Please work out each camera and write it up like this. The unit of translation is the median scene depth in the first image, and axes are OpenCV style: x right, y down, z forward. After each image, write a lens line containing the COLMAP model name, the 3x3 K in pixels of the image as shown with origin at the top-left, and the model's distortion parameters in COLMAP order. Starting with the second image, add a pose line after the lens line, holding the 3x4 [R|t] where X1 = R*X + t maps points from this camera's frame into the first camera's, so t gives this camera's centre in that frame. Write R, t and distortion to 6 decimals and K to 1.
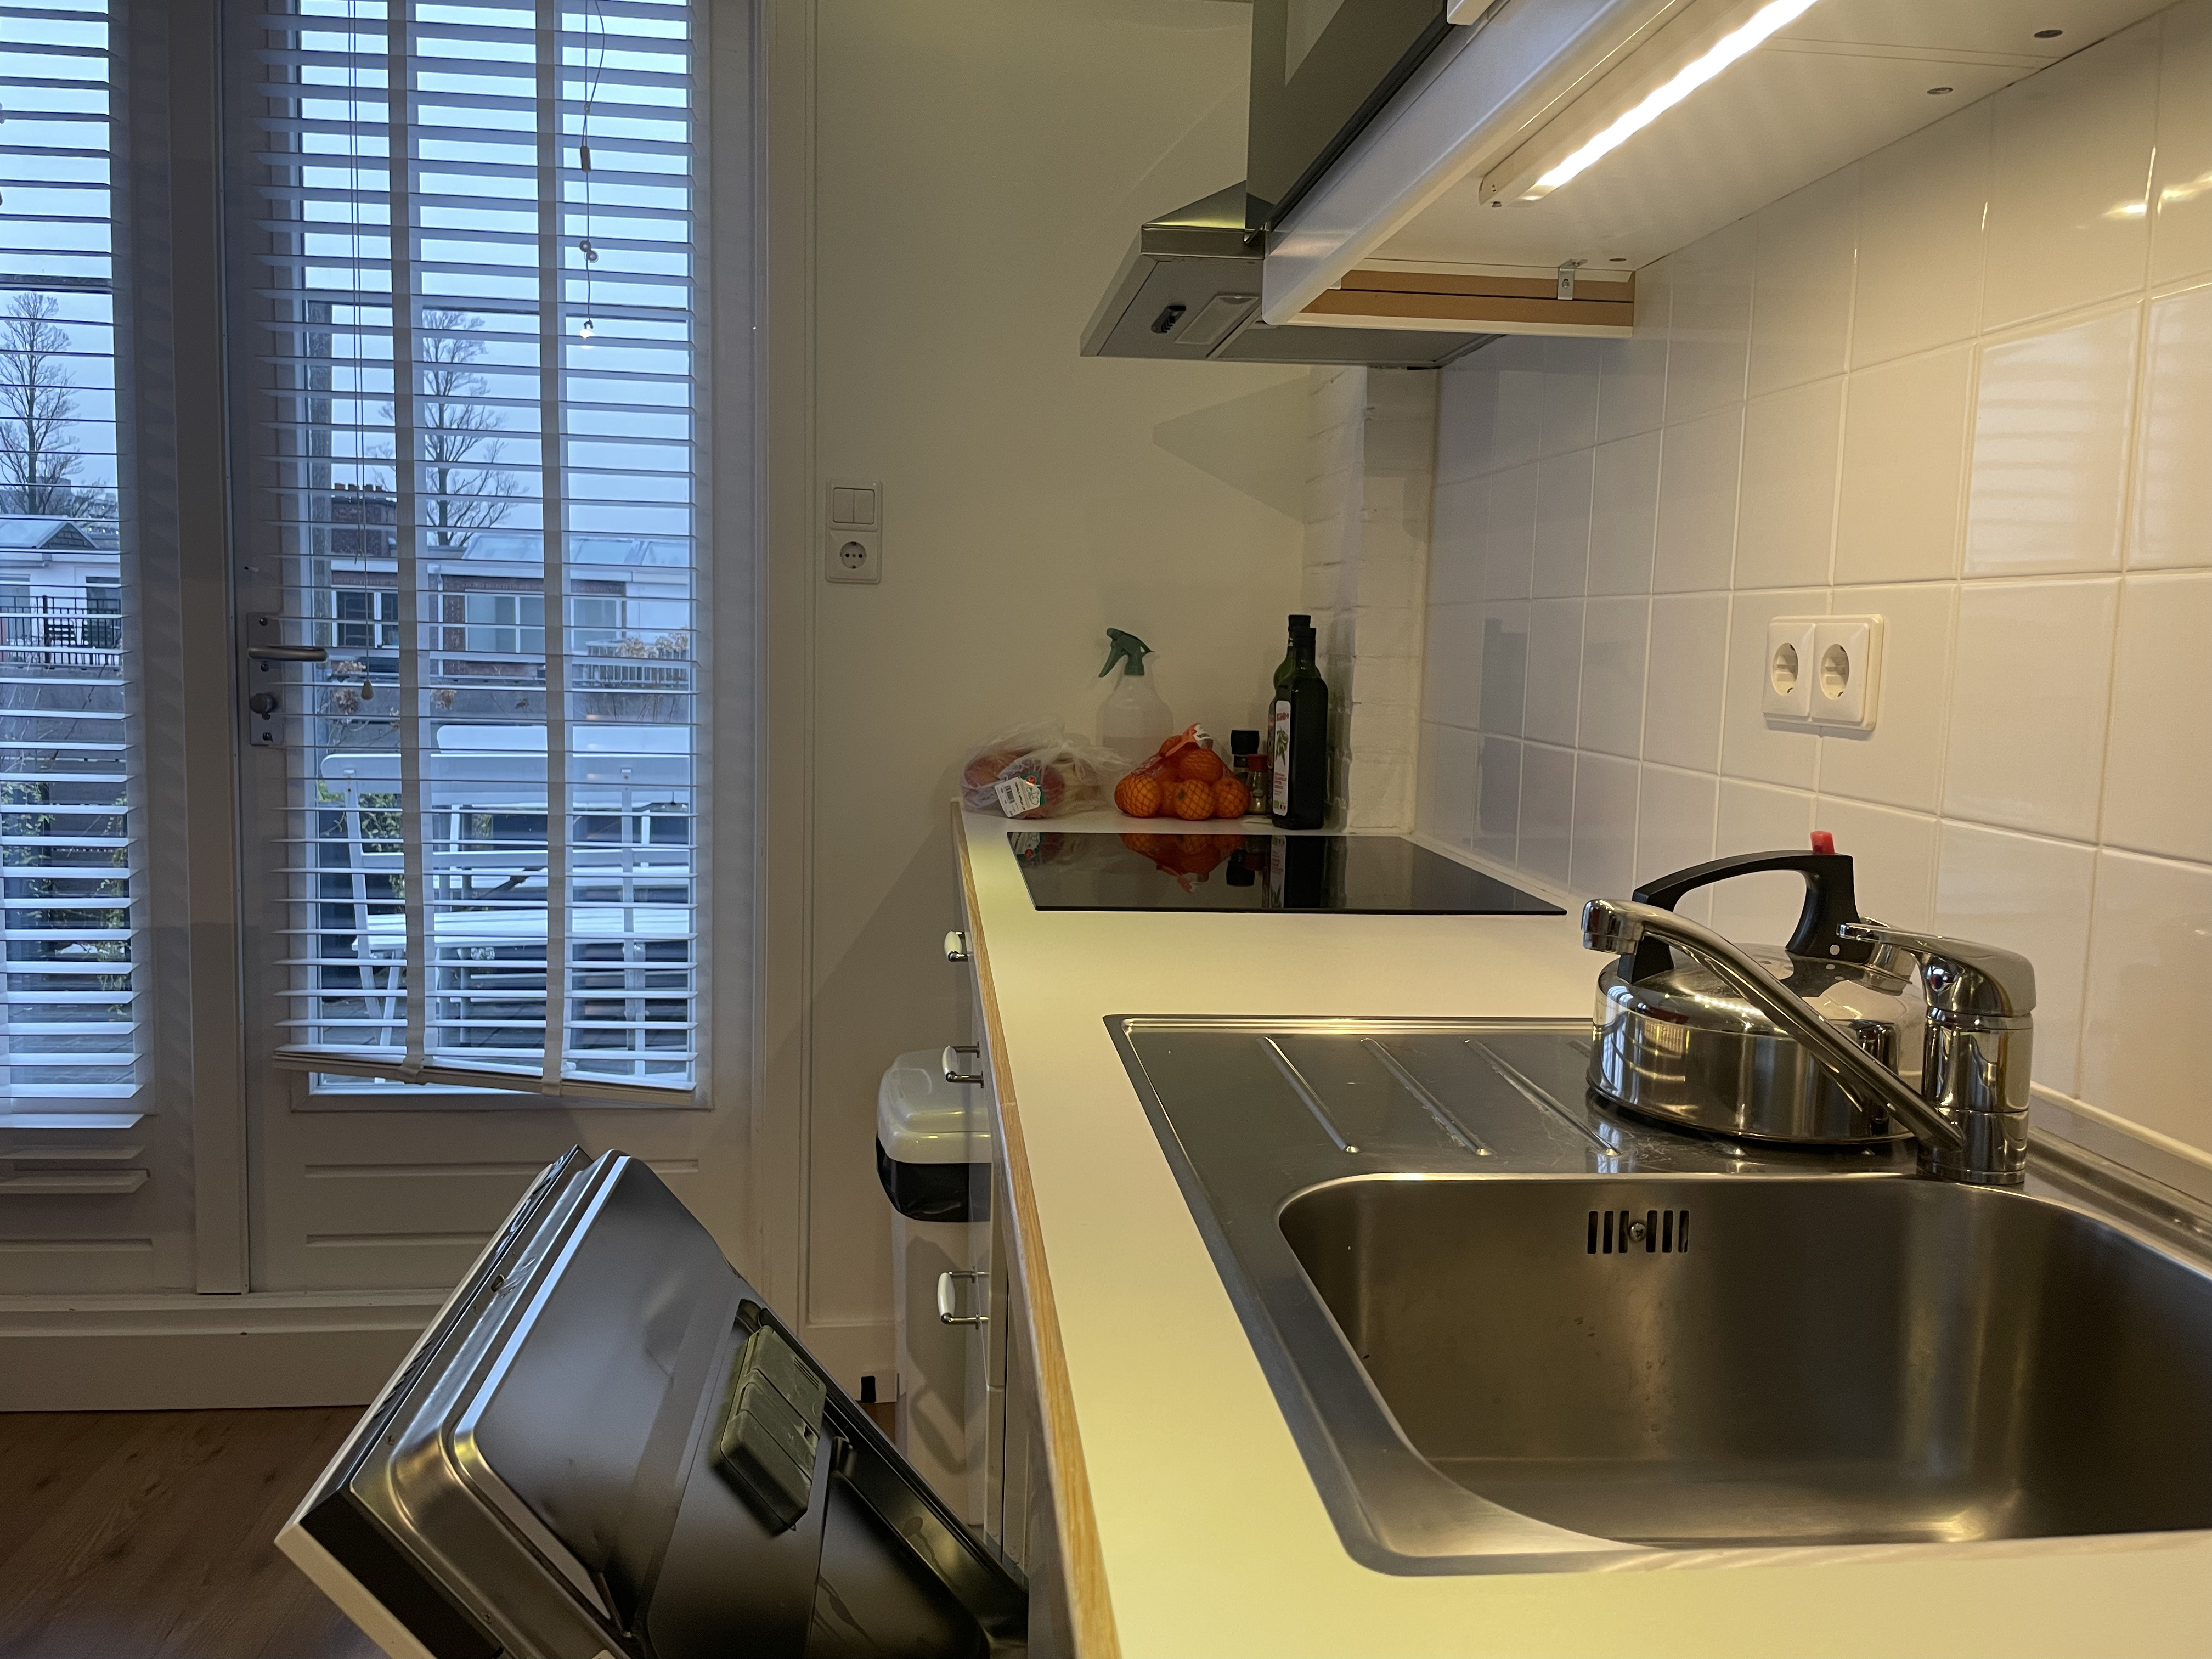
lens RADIAL K [[1682.6, 0, 1106.0], [0, 1682.6, 829.5], [0, 0, 1]] dist [0.007535, -0.000092]
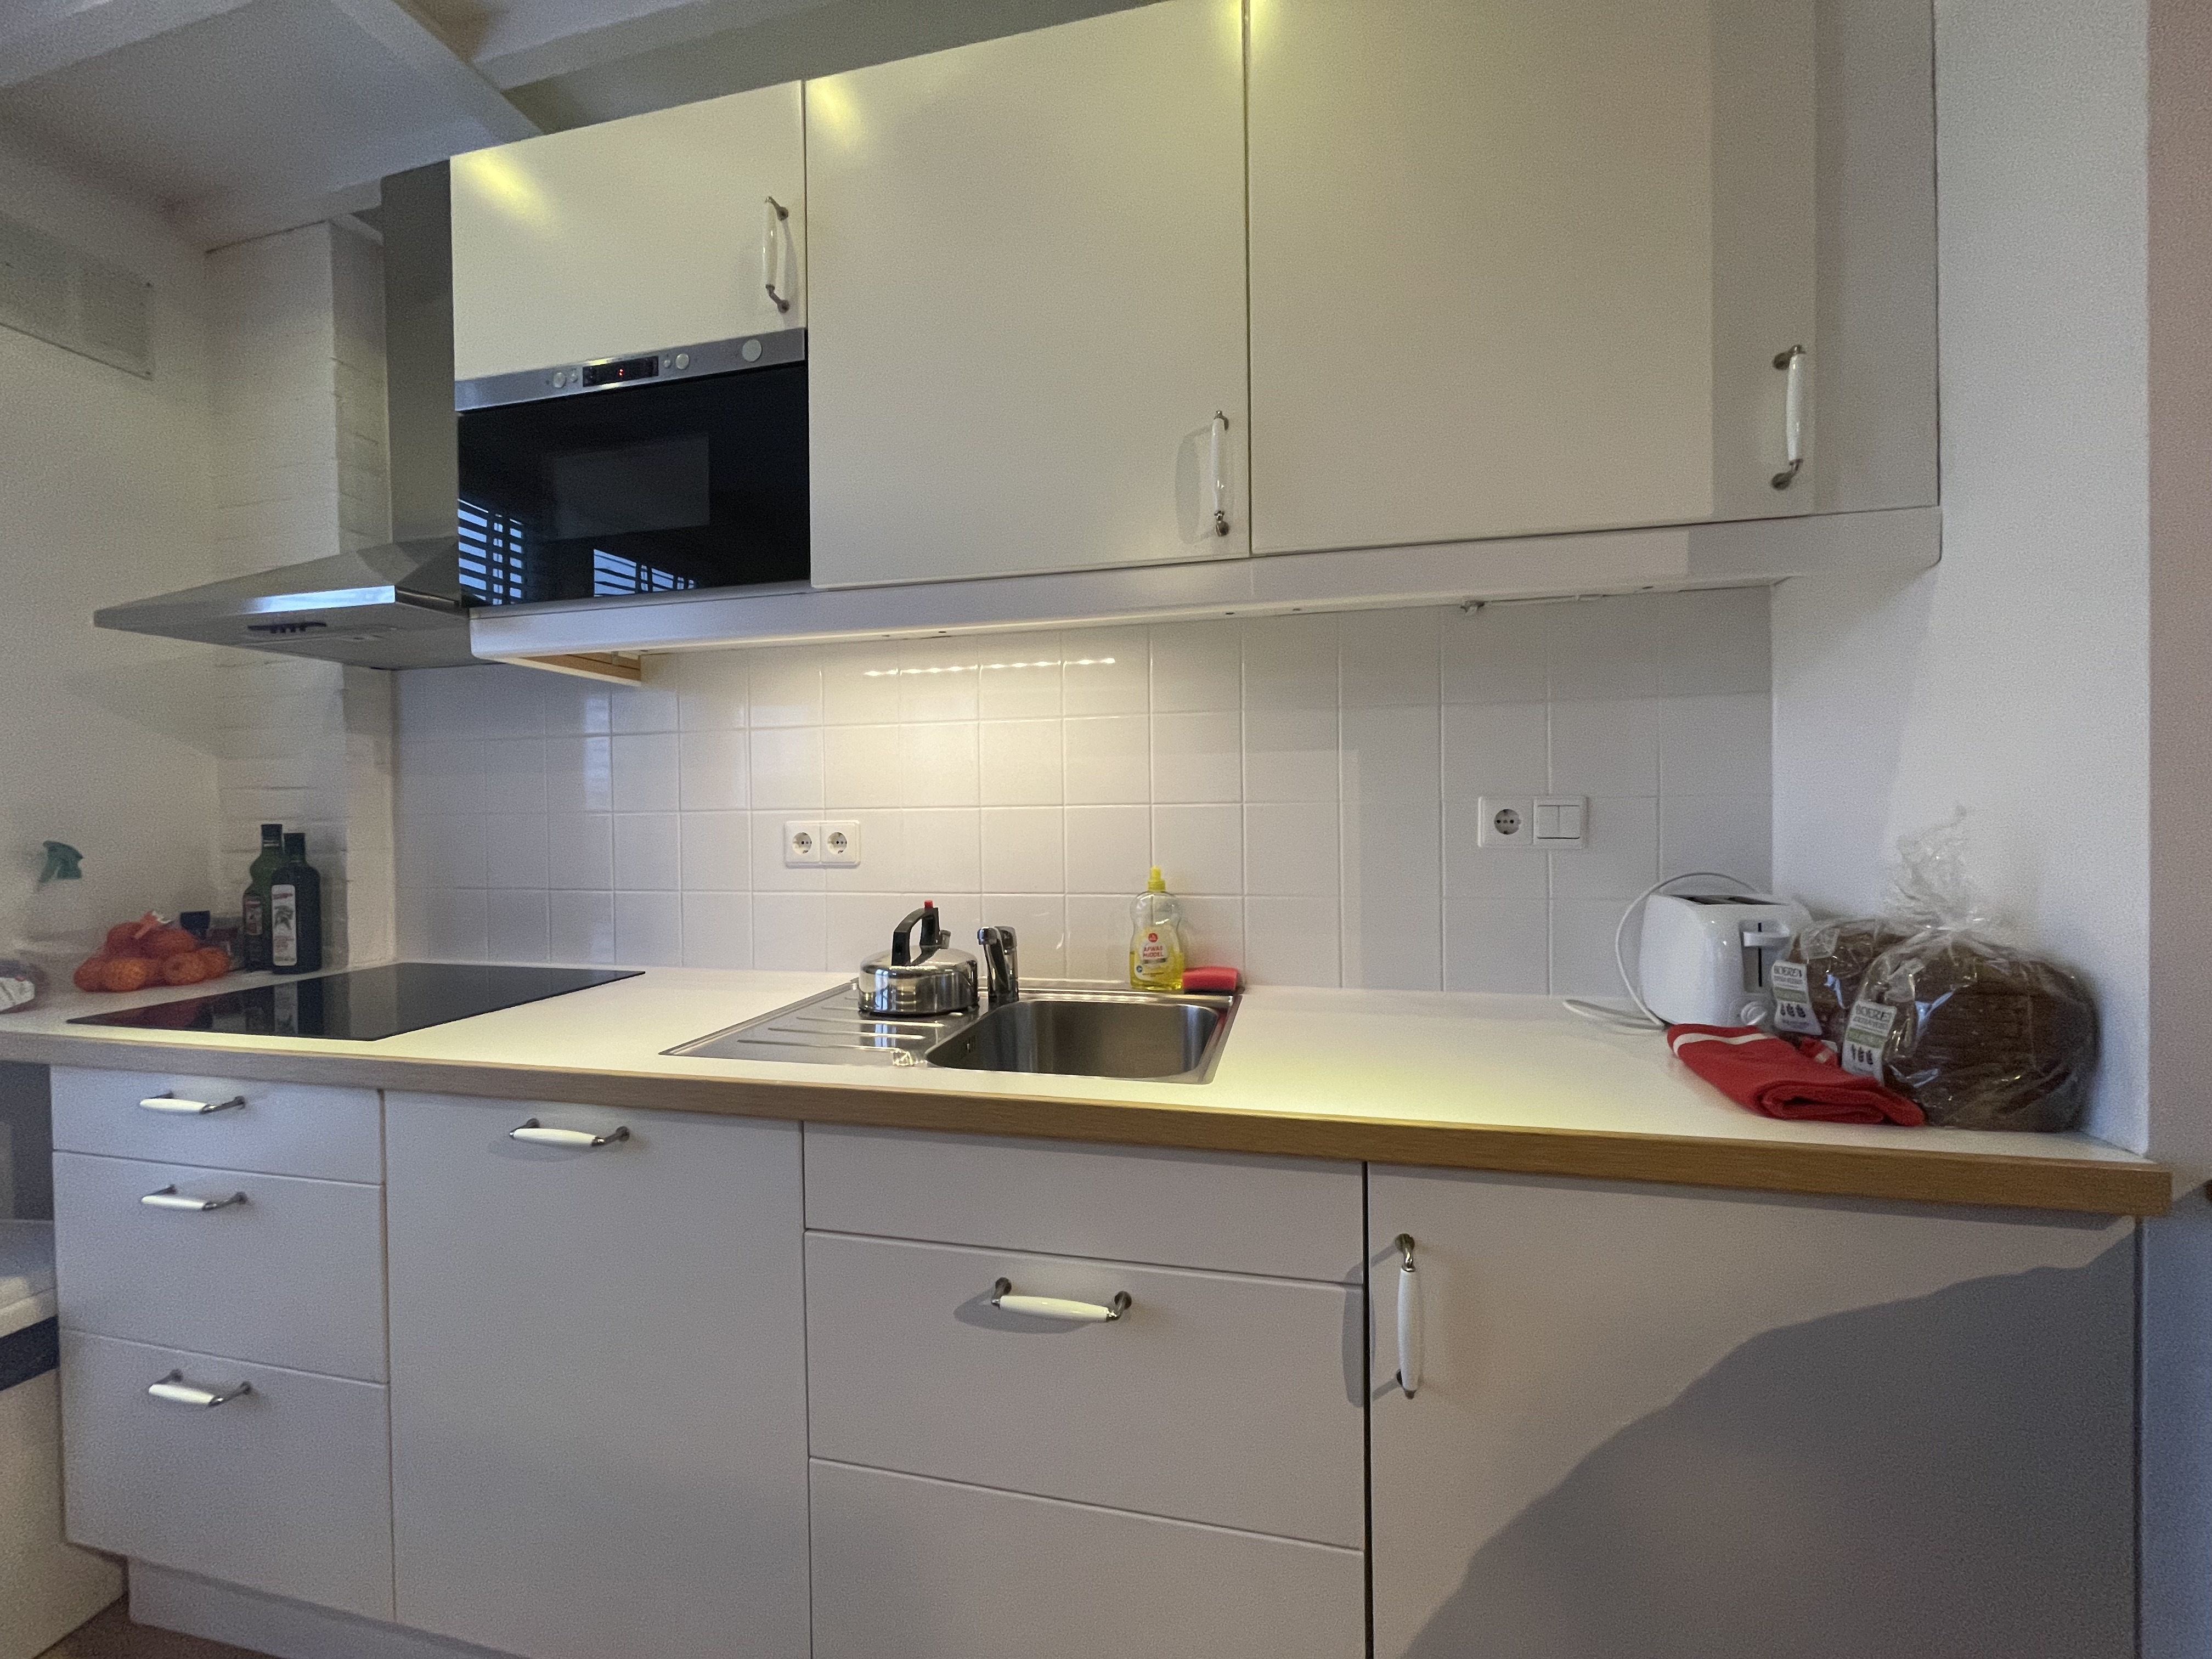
lens RADIAL K [[896.8, 0, 1096.7], [0, 896.8, 821.2], [0, 0, 1]] dist [-0.001772, 0.000130]
pose [[0.335081, -0.040941, 0.941299, -0.383795], [0.130522, 0.991440, -0.003341, -0.038848], [-0.933105, 0.123980, 0.337557, 0.098703]]
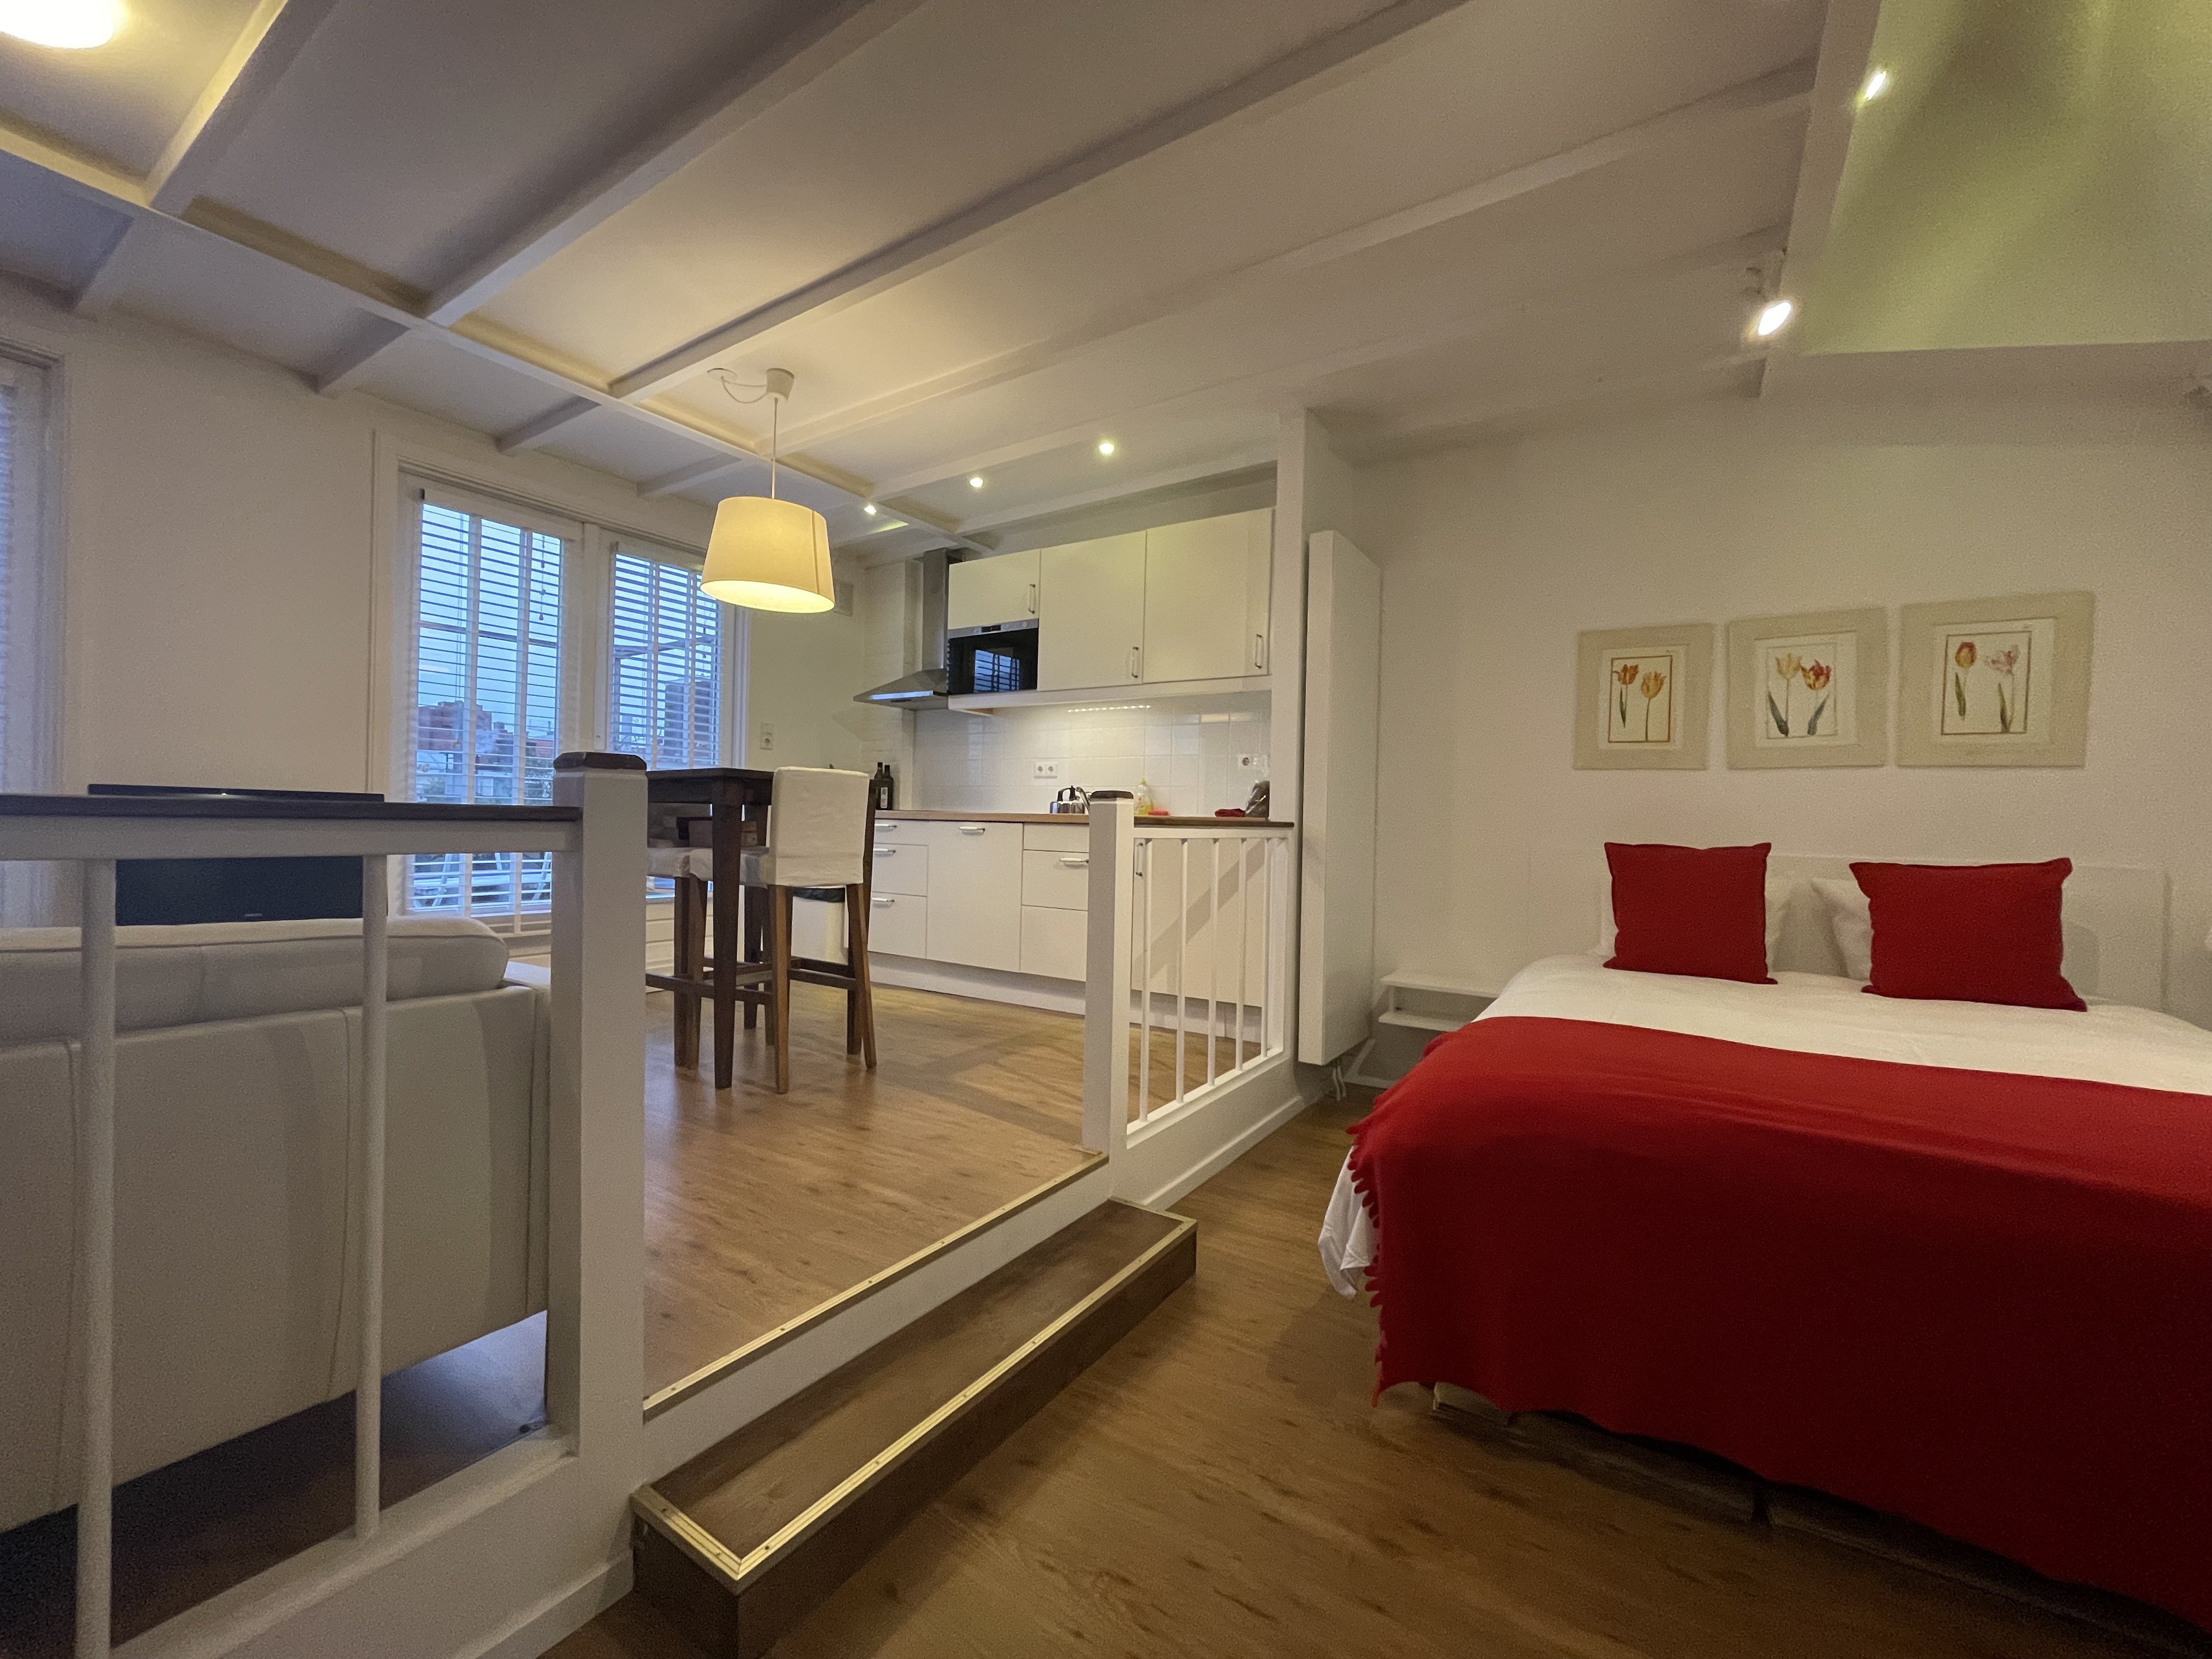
lens RADIAL K [[896.8, 0, 1096.7], [0, 896.8, 821.2], [0, 0, 1]] dist [-0.001772, 0.000130]
pose [[0.638926, -0.012606, 0.769165, -1.350678], [0.080855, 0.995428, -0.050850, 0.189362], [-0.765007, 0.094680, 0.637024, -0.895848]]
